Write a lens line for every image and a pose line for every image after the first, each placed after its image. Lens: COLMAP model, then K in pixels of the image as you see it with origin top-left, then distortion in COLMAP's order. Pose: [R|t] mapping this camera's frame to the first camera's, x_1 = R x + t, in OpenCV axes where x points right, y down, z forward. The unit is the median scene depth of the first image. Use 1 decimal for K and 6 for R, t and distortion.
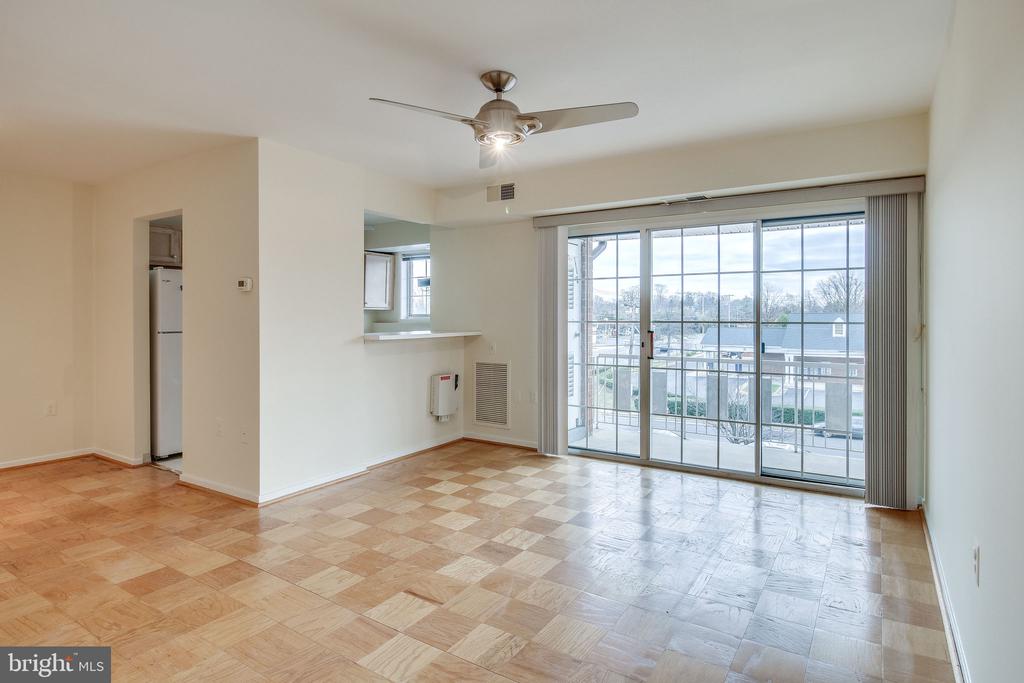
lens RADIAL K [[549.9, 0, 515.9], [0, 549.9, 317.4], [0, 0, 1]] dist [0.004963, -0.009034]
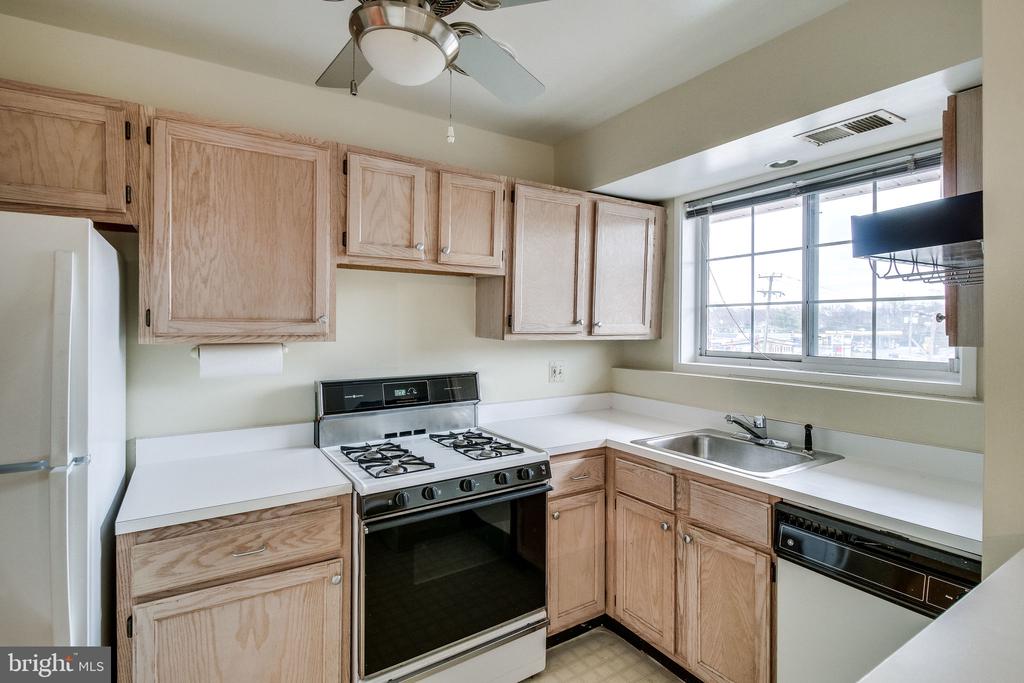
lens RADIAL K [[516.2, 0, 524.5], [0, 516.2, 317.3], [0, 0, 1]] dist [-0.002471, -0.004517]
pose [[0.916039, 0.003000, -0.401077, -0.277862], [-0.009398, 0.999858, -0.013986, -0.041478], [0.400978, 0.016581, 0.915938, 1.040093]]
